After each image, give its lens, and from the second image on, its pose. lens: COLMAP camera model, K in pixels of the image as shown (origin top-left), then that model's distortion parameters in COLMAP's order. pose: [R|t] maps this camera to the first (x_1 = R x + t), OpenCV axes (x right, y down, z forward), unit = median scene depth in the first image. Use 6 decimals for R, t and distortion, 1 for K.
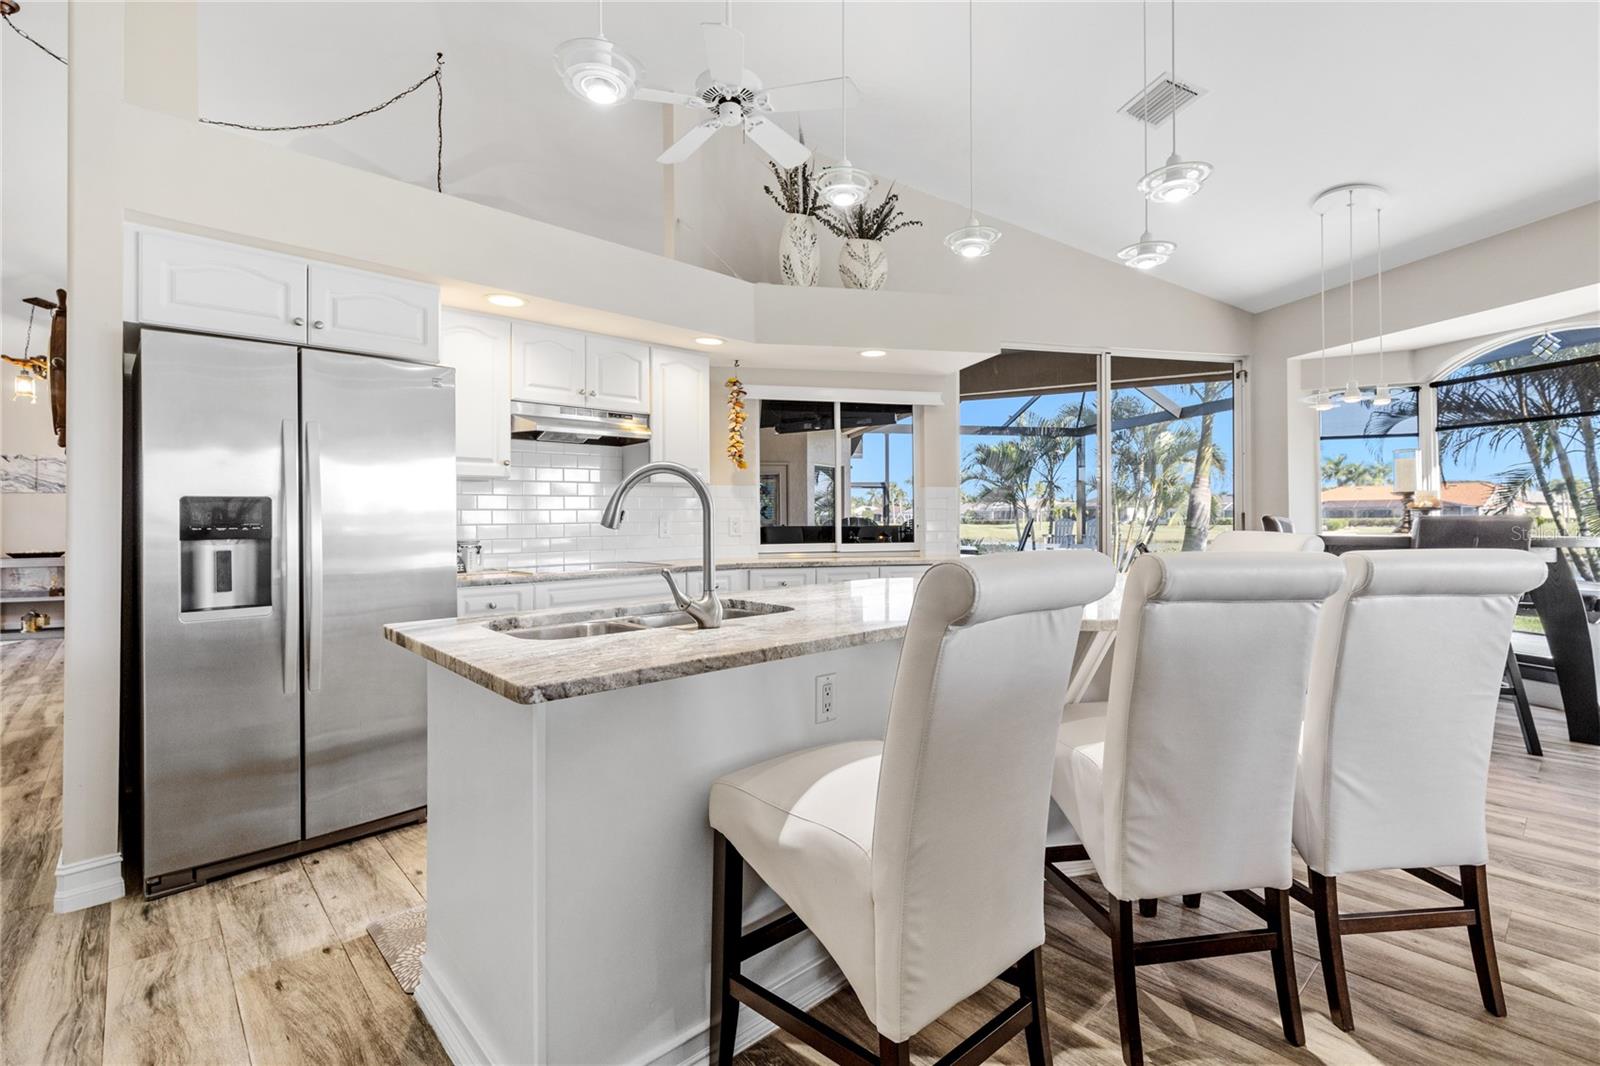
lens RADIAL K [[734.0, 0, 803.1], [0, 734.0, 522.8], [0, 0, 1]] dist [-0.000262, -0.000171]
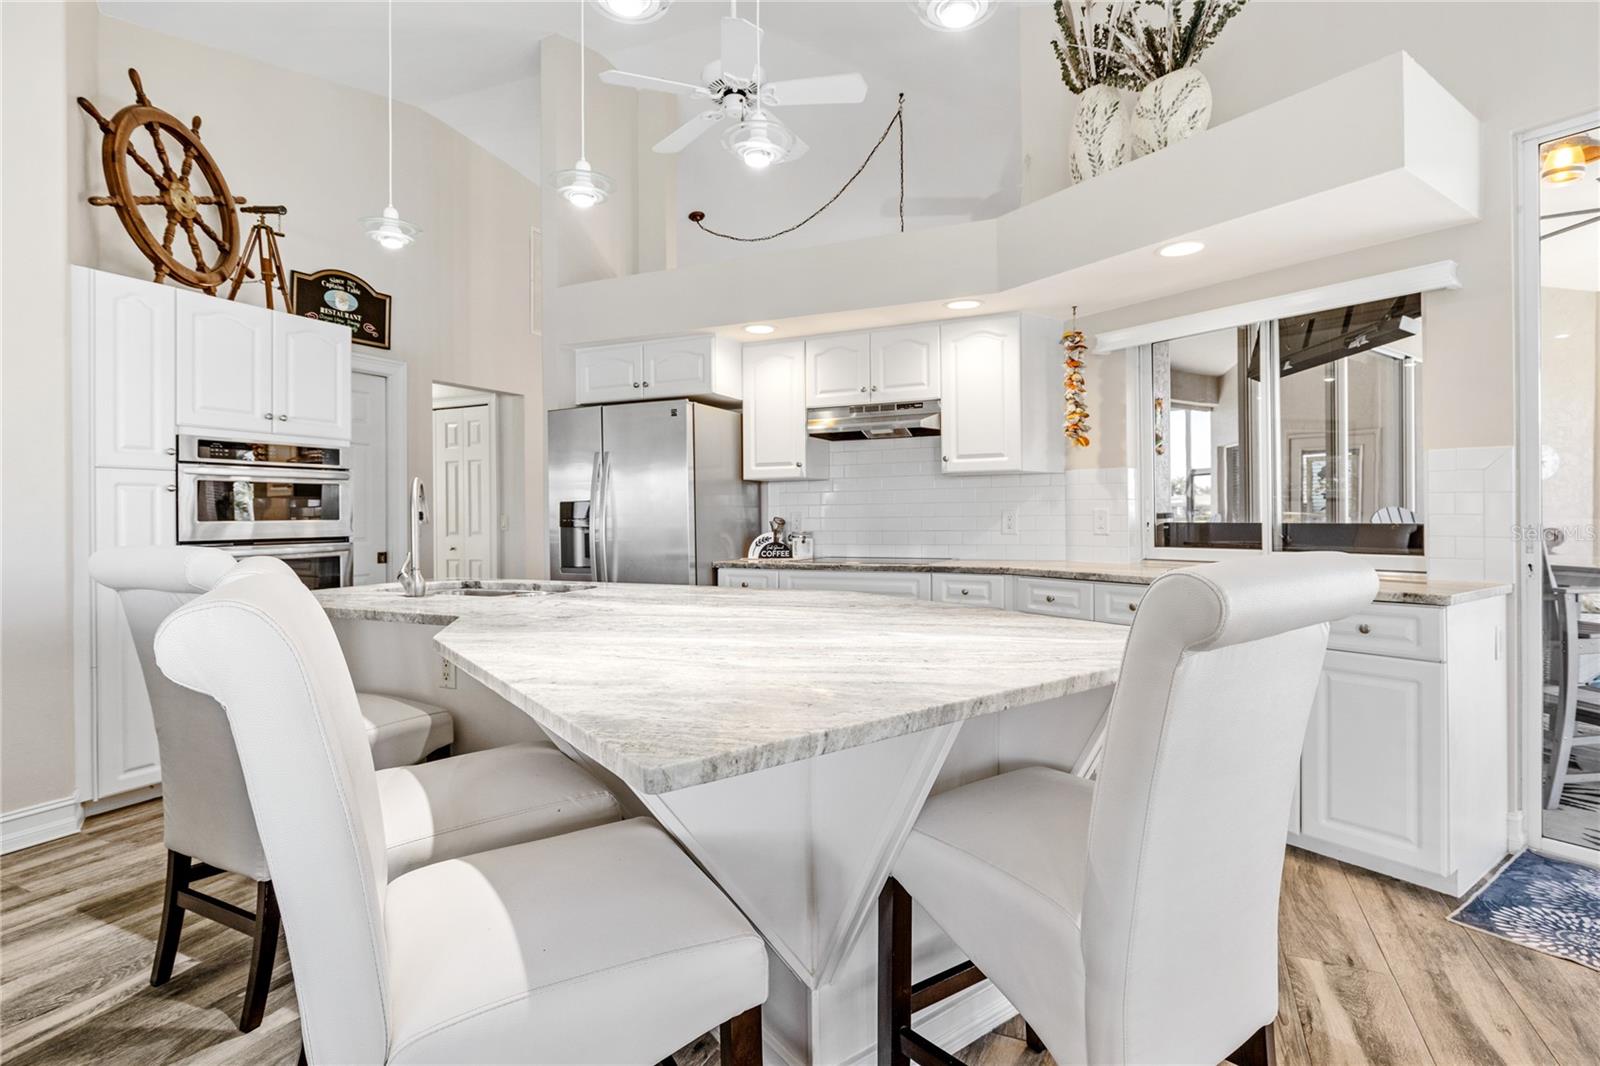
lens RADIAL K [[777.3, 0, 804.6], [0, 777.3, 523.8], [0, 0, 1]] dist [0.000981, -0.000084]
pose [[0.371910, 0.015862, -0.928133, 0.606038], [-0.000147, 0.999855, 0.017028, -0.007558], [0.928269, -0.006196, 0.371858, 0.458418]]
